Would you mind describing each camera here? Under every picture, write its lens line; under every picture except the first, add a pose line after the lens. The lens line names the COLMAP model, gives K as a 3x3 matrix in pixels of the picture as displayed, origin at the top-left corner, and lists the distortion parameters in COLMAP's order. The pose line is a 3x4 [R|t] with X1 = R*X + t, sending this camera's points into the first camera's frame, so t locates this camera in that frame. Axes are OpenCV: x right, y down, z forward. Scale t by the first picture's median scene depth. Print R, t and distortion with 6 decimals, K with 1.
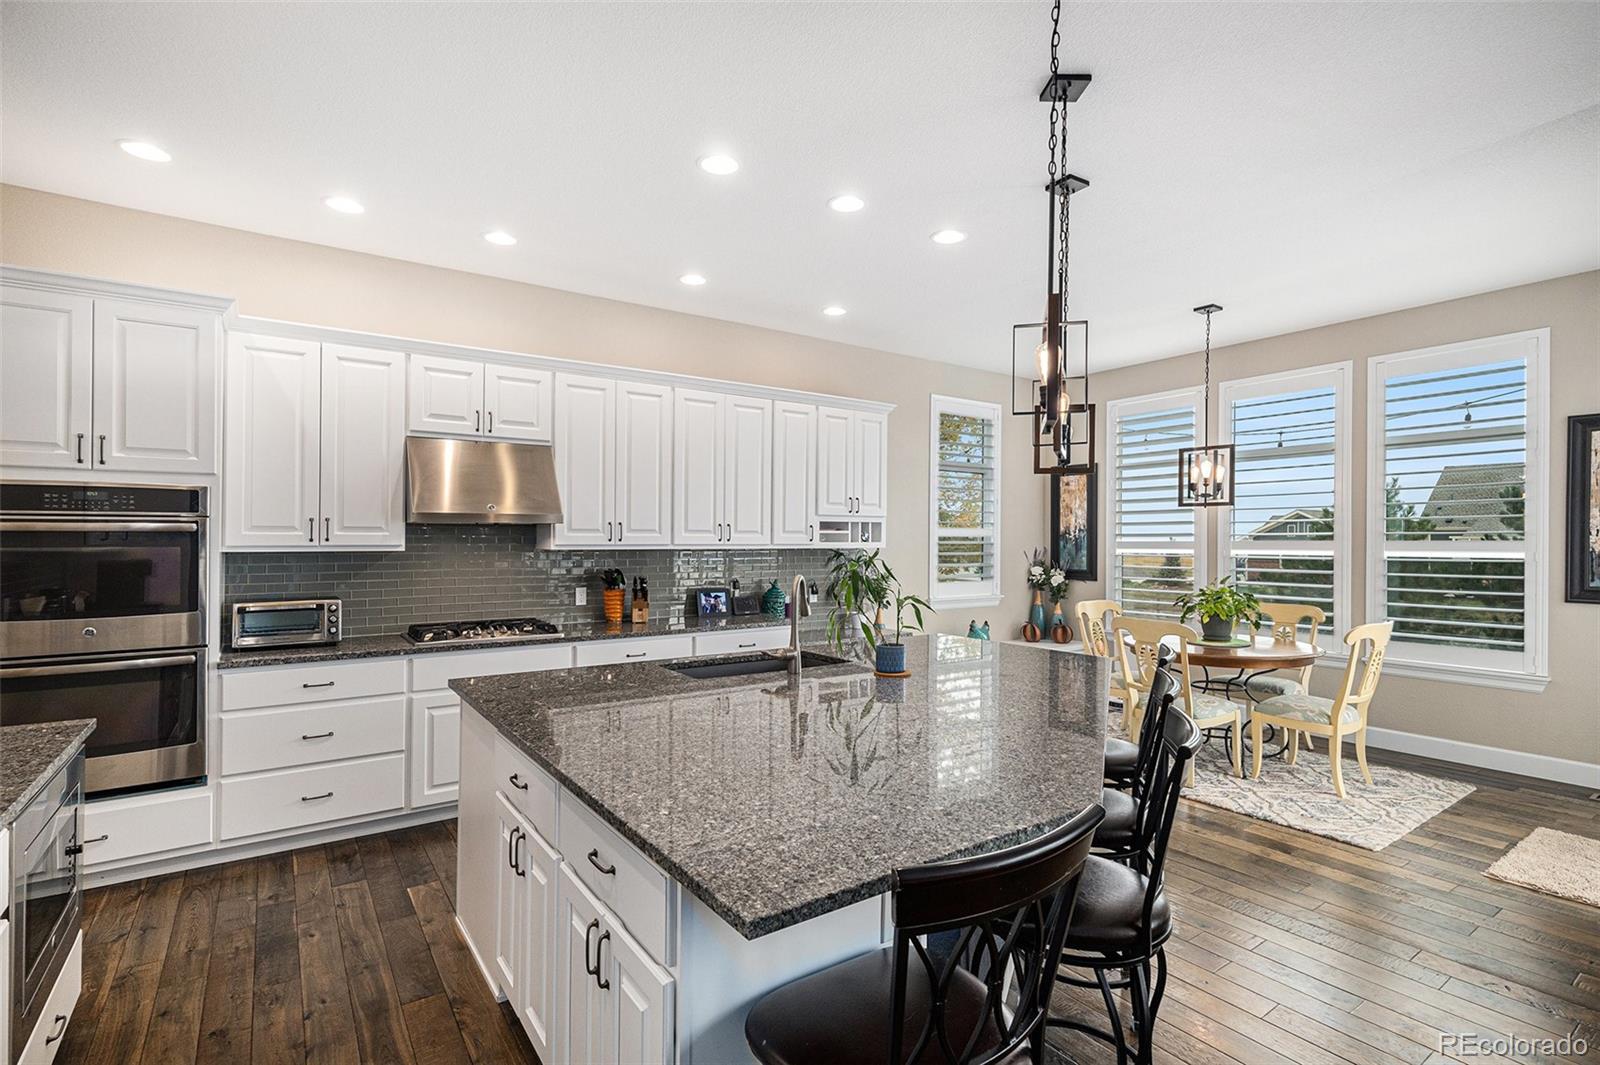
lens RADIAL K [[760.1, 0, 800.0], [0, 760.1, 532.5], [0, 0, 1]] dist [0.004022, 0.000638]
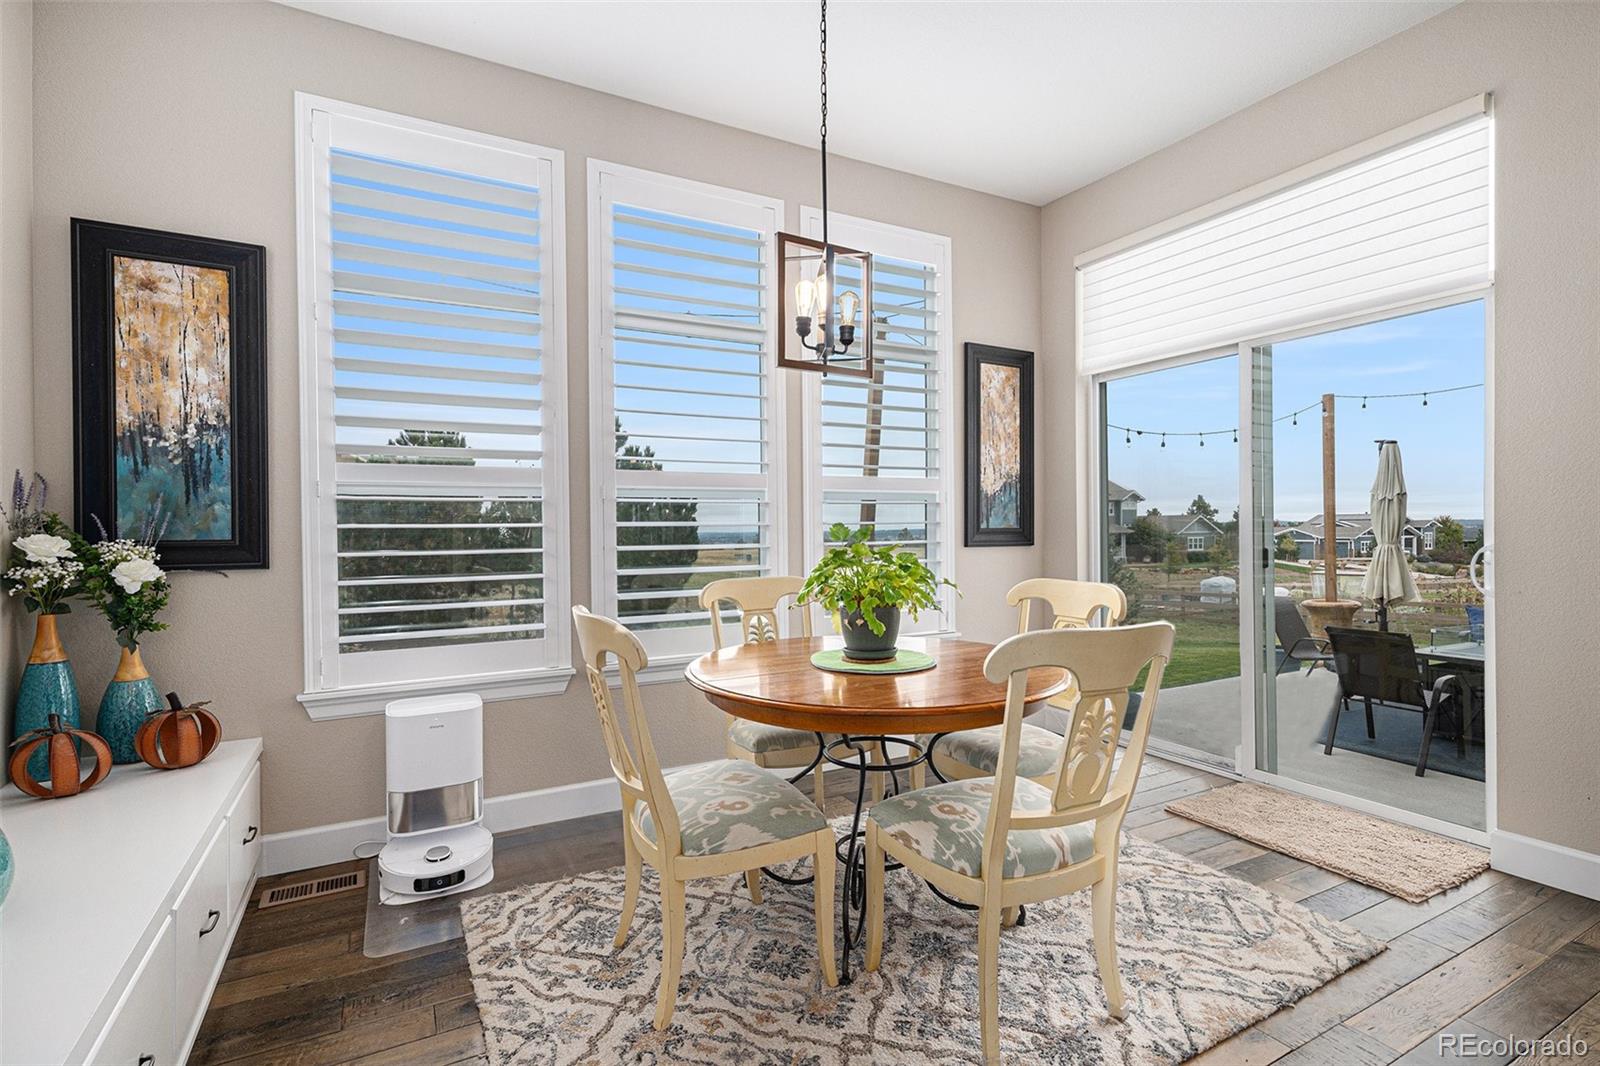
lens RADIAL K [[760.1, 0, 800.0], [0, 760.1, 533.0], [0, 0, 1]] dist [0.004022, 0.000638]
pose [[0.112029, -0.013040, 0.993619, 0.078345], [-0.003267, 0.999904, 0.013490, 0.063347], [-0.993700, -0.004757, 0.111975, 1.083810]]
